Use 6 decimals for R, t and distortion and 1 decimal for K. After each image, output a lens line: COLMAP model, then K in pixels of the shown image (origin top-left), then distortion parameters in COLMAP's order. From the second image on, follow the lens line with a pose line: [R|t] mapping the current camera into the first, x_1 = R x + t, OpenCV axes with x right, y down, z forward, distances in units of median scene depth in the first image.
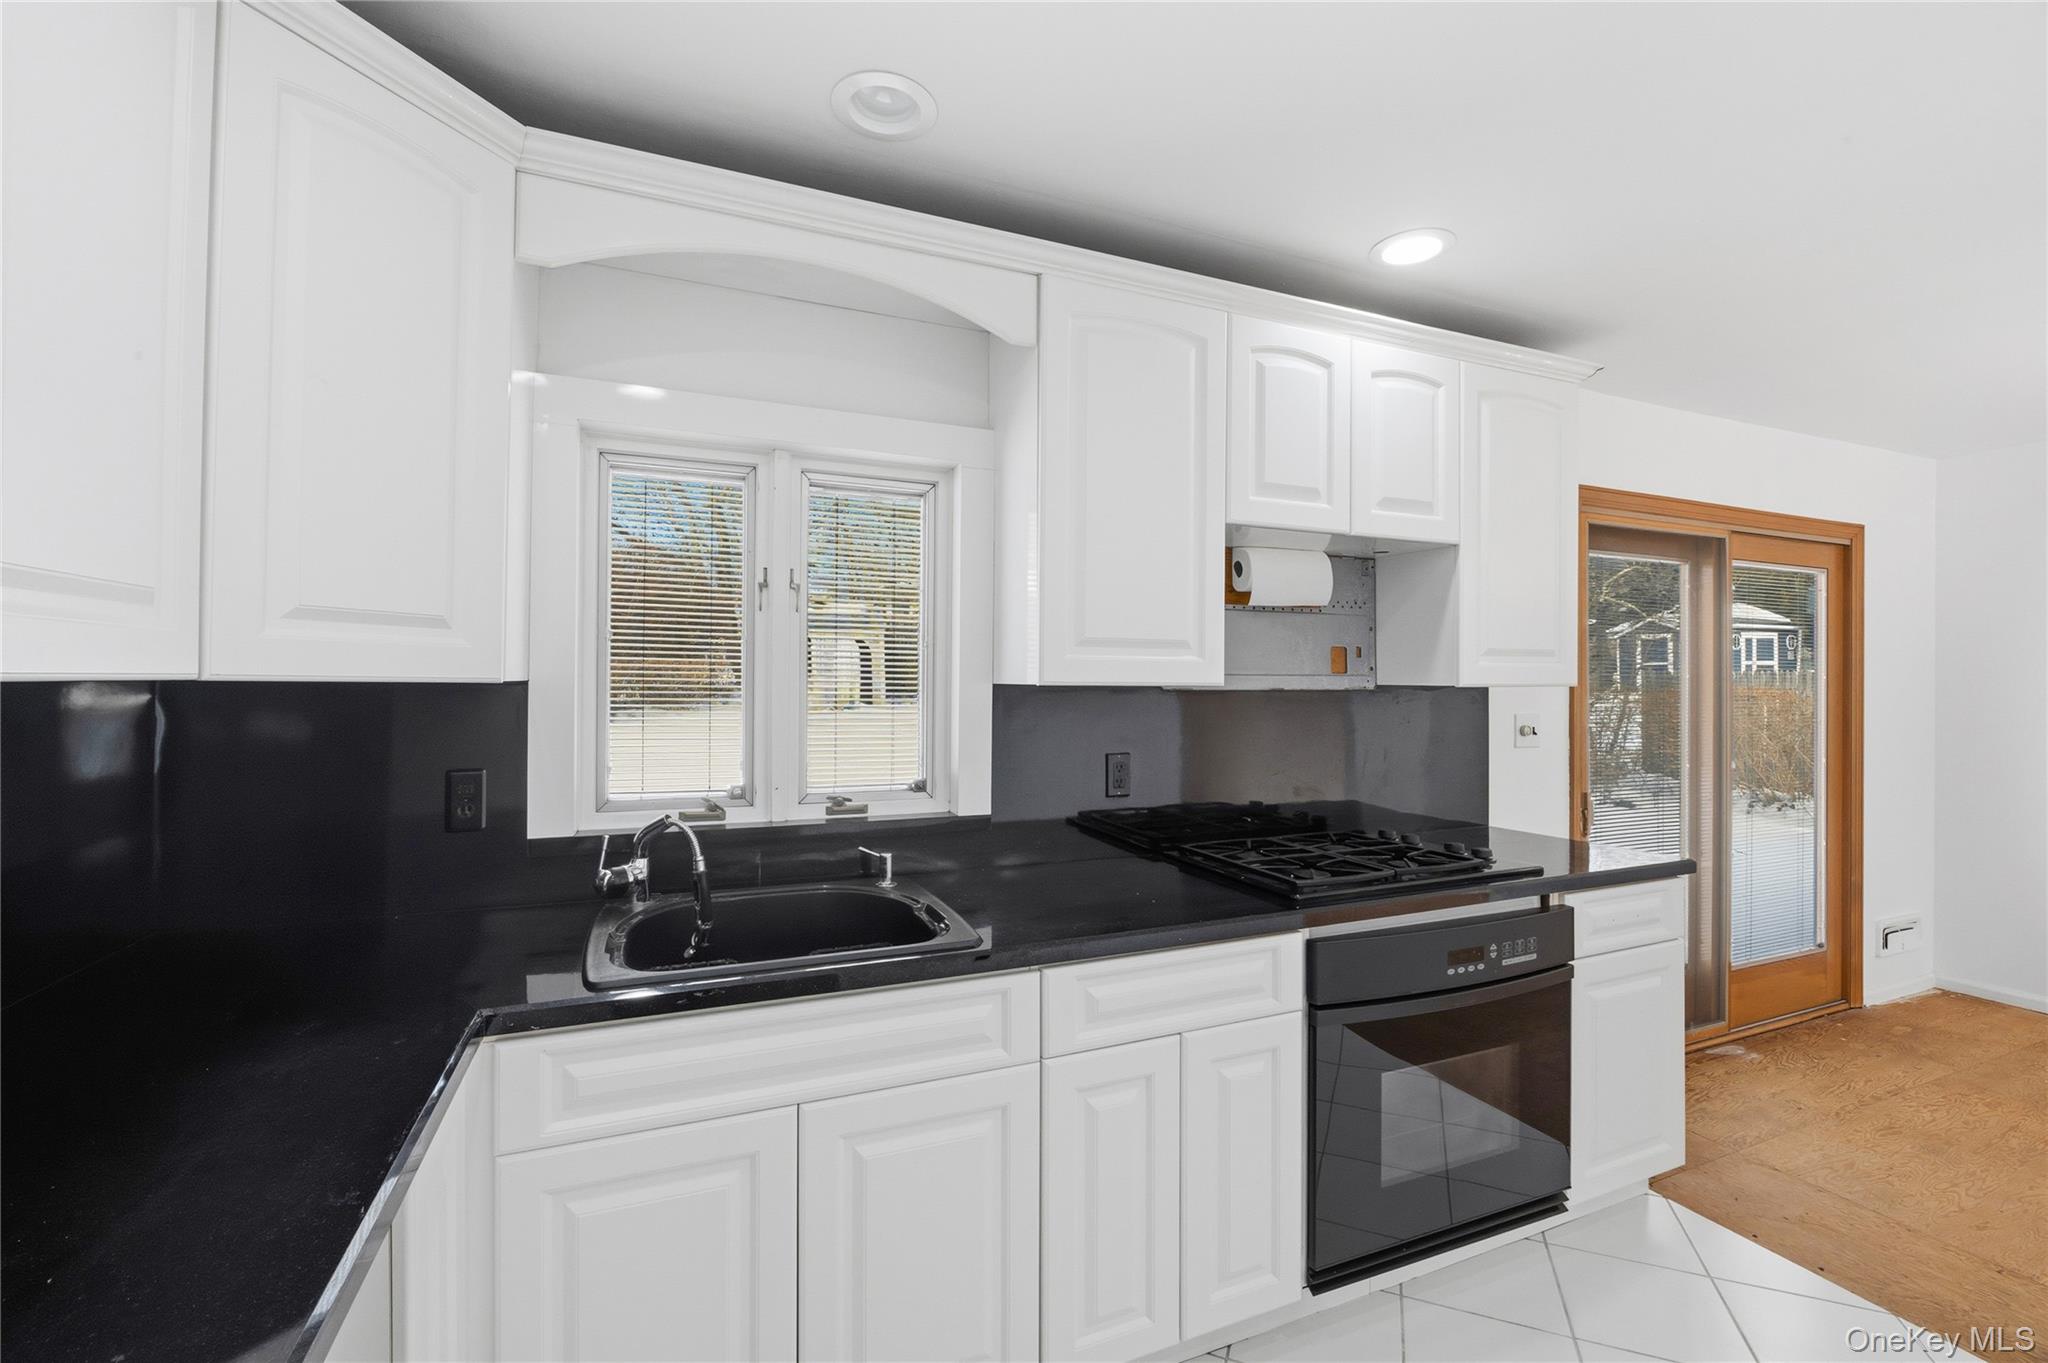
lens RADIAL K [[866.0, 0, 1024.0], [0, 866.0, 681.5], [0, 0, 1]] dist [-0.009809, 0.000516]
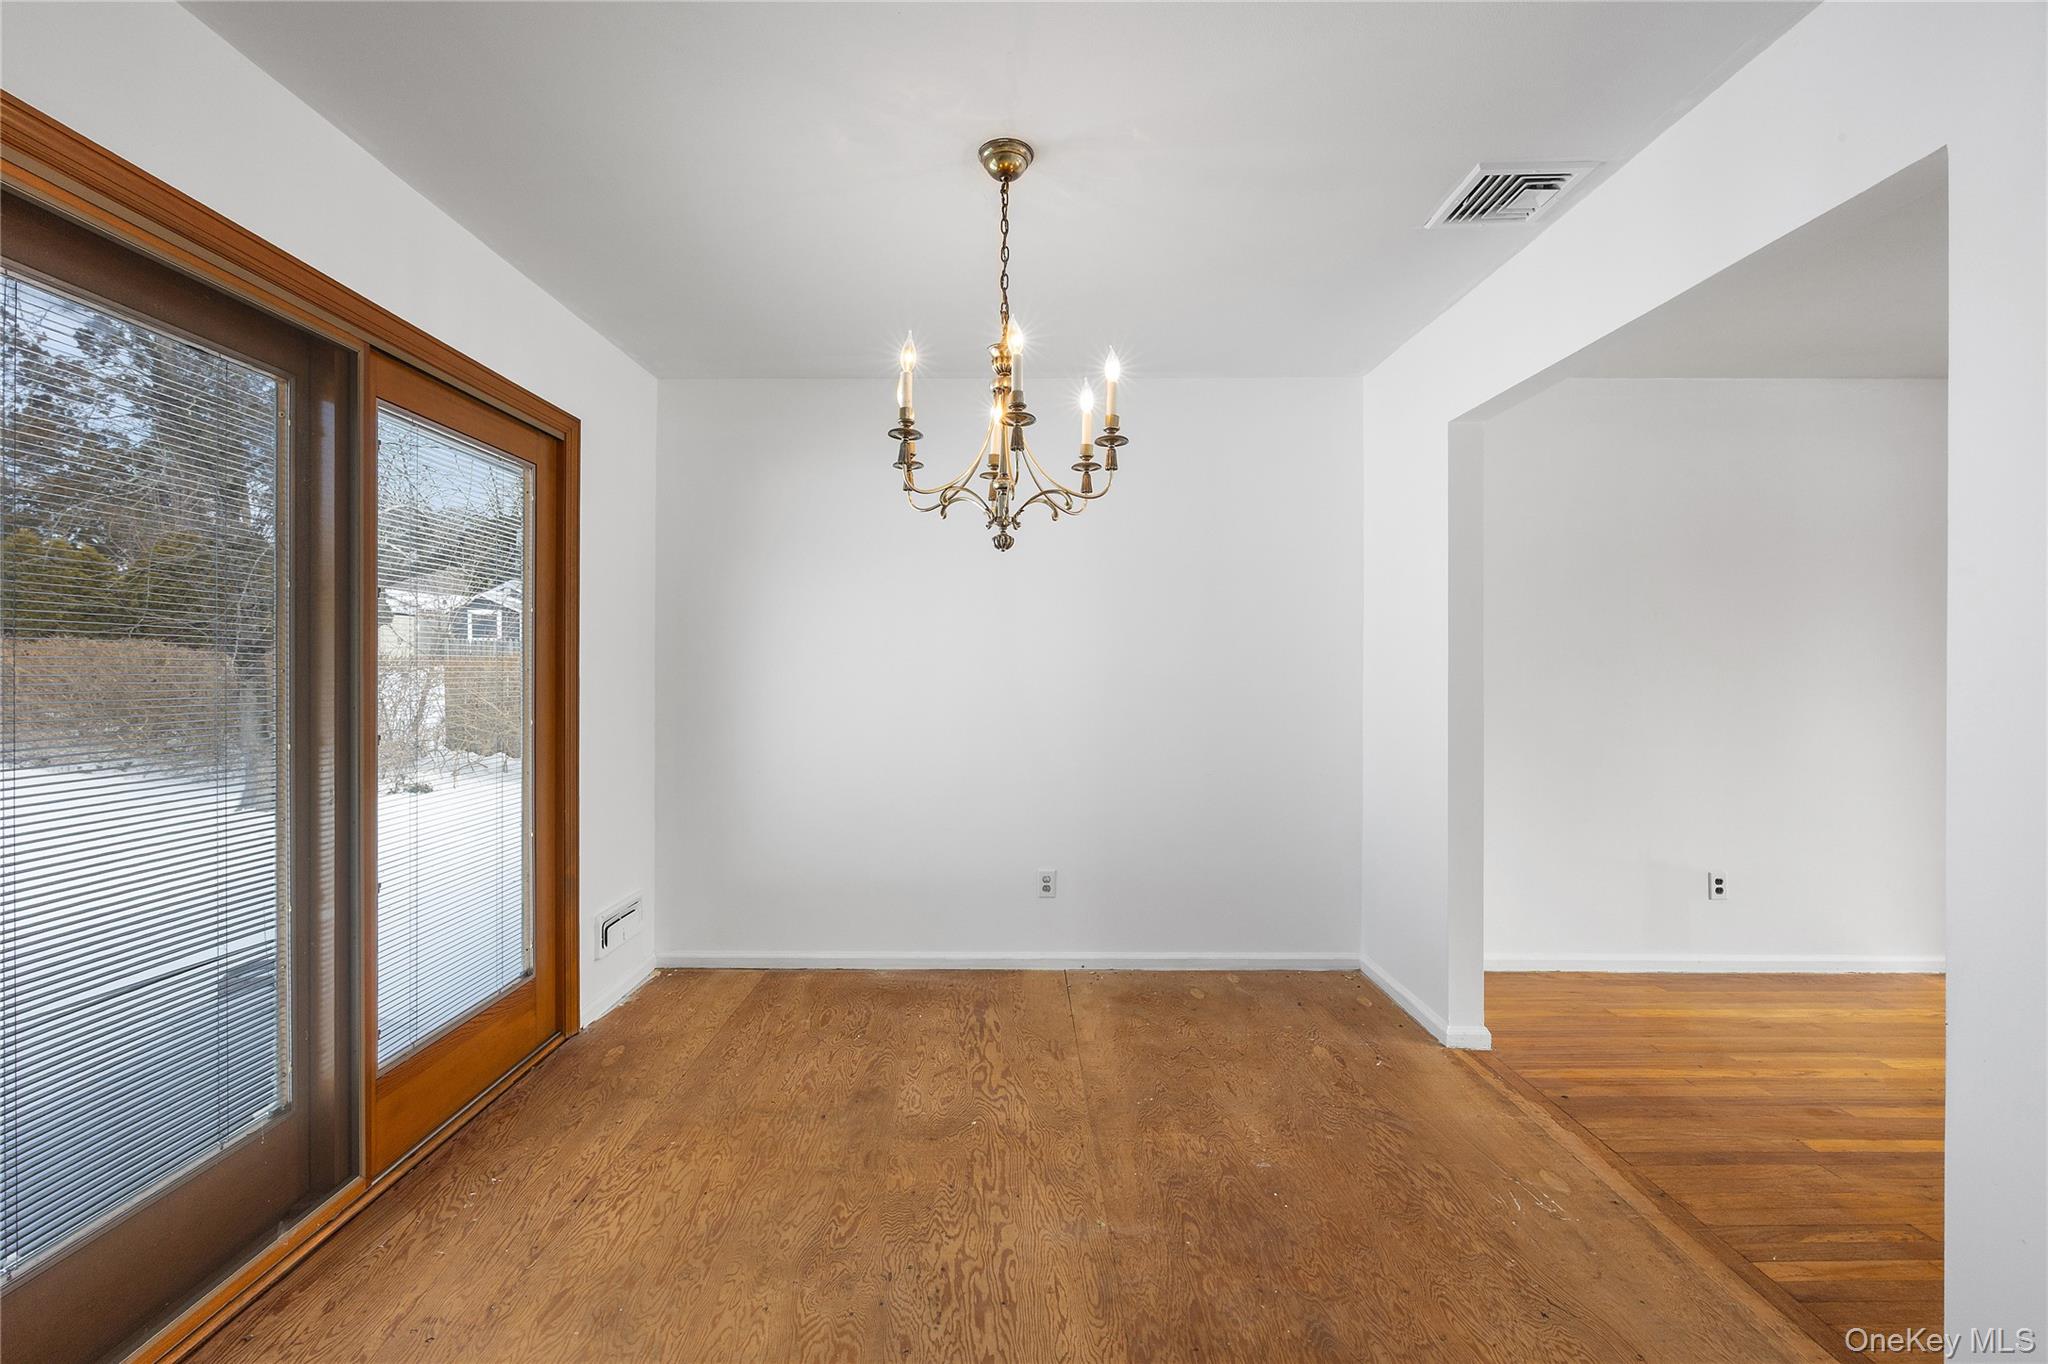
lens RADIAL K [[851.3, 0, 1009.4], [0, 851.3, 671.2], [0, 0, 1]] dist [-0.009887, 0.000140]
pose [[0.392241, -0.004632, 0.919851, 0.683777], [-0.004920, 0.999962, 0.007134, 0.066905], [-0.919849, -0.007324, 0.392204, 0.544616]]
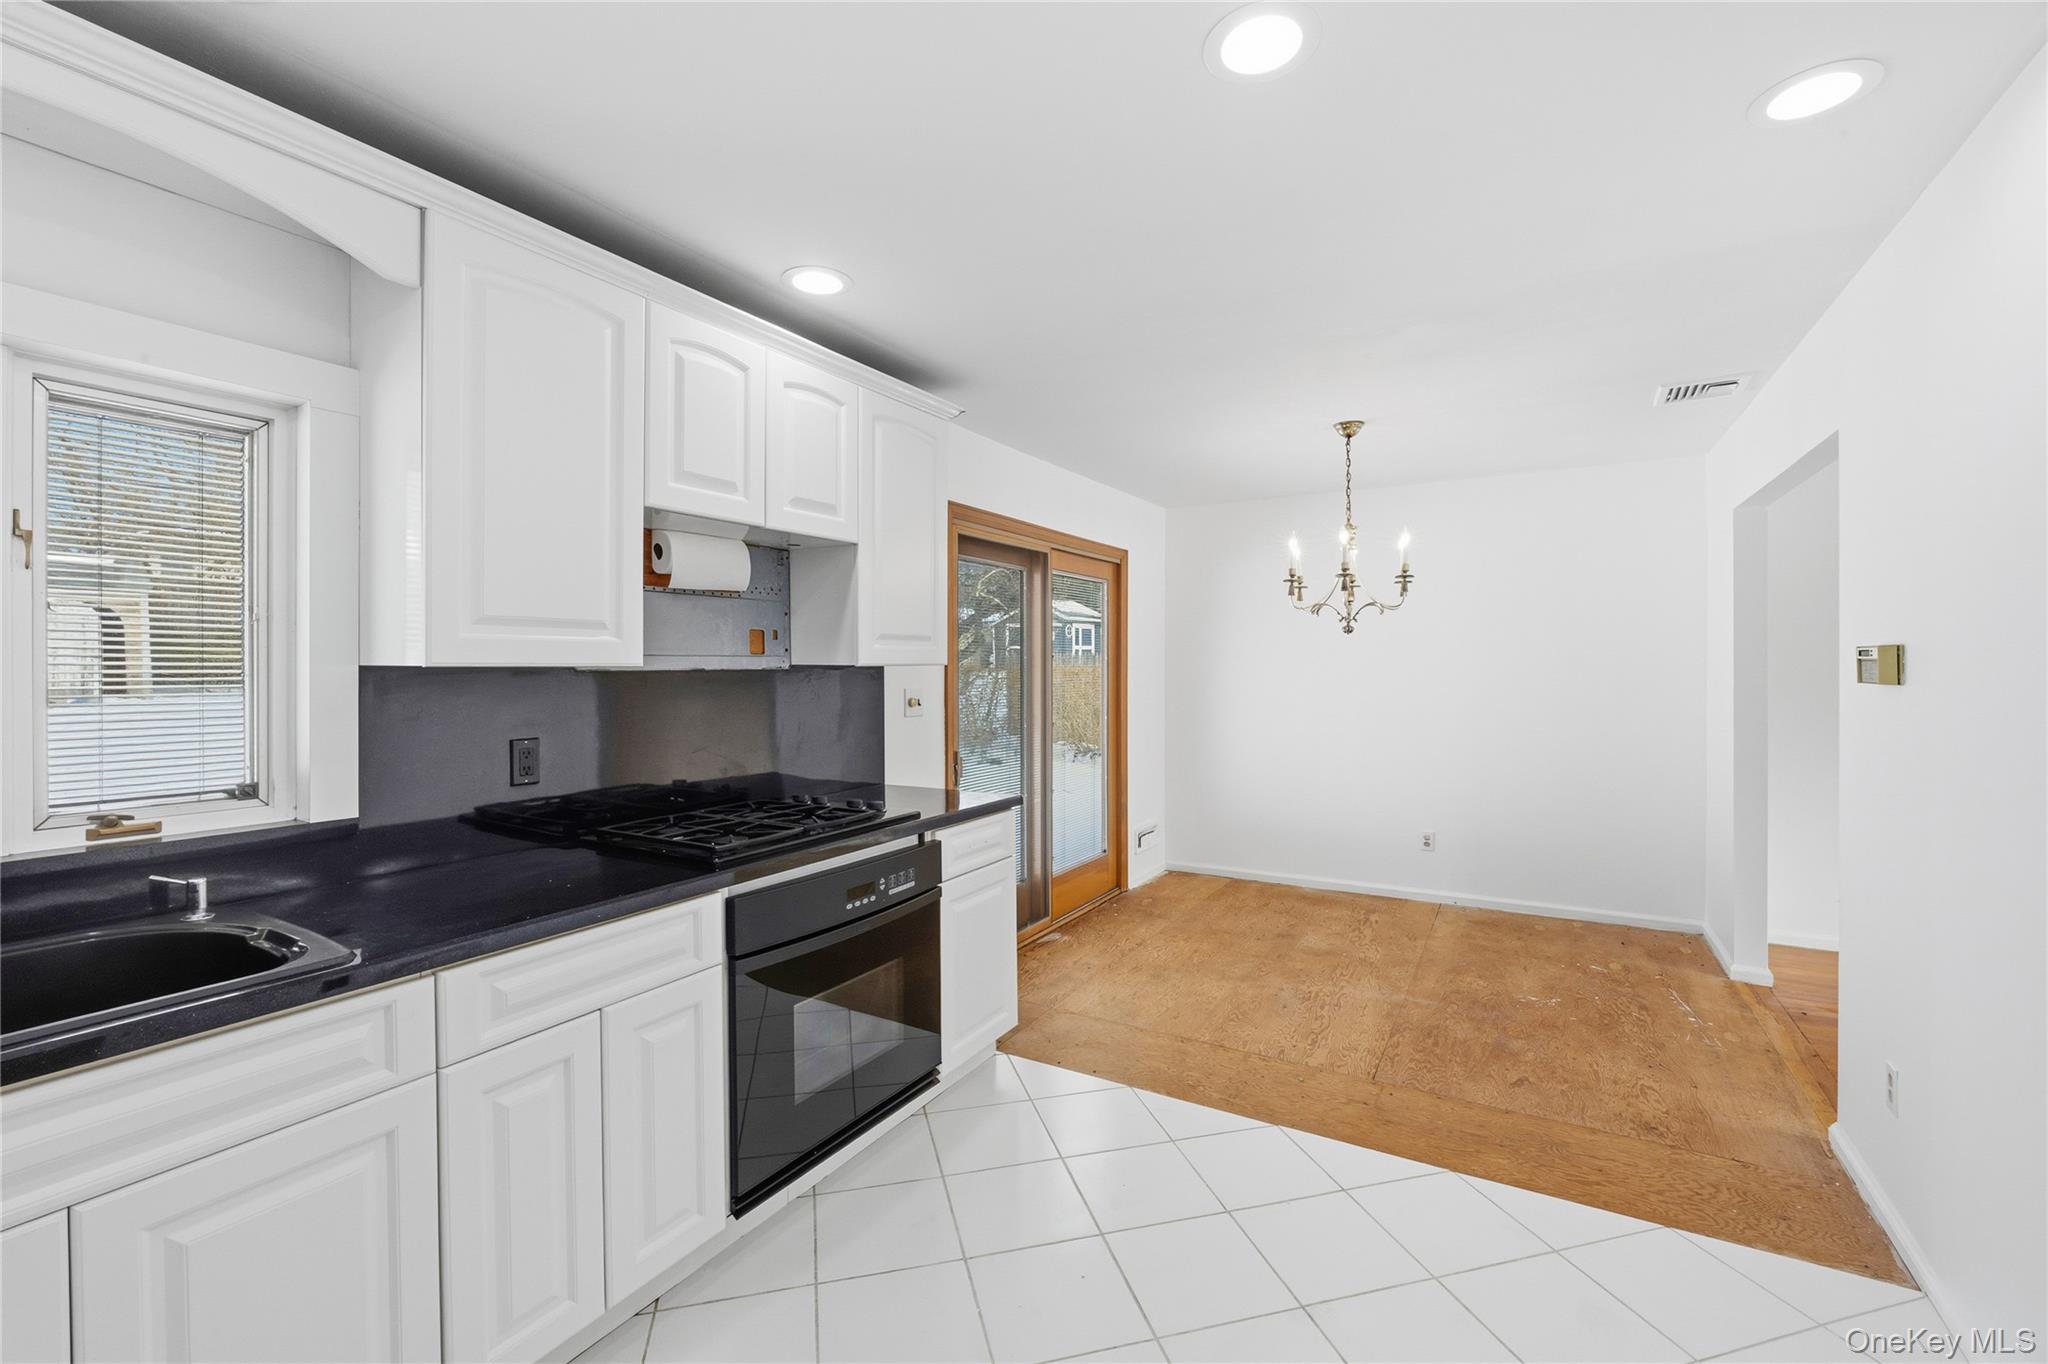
lens RADIAL K [[867.4, 0, 1026.9], [0, 867.4, 671.6], [0, 0, 1]] dist [-0.014387, 0.000034]
pose [[0.802206, -0.009438, 0.596973, -0.013100], [0.003432, 0.999931, 0.011196, 0.001414], [-0.597038, -0.006932, 0.802183, -0.077999]]
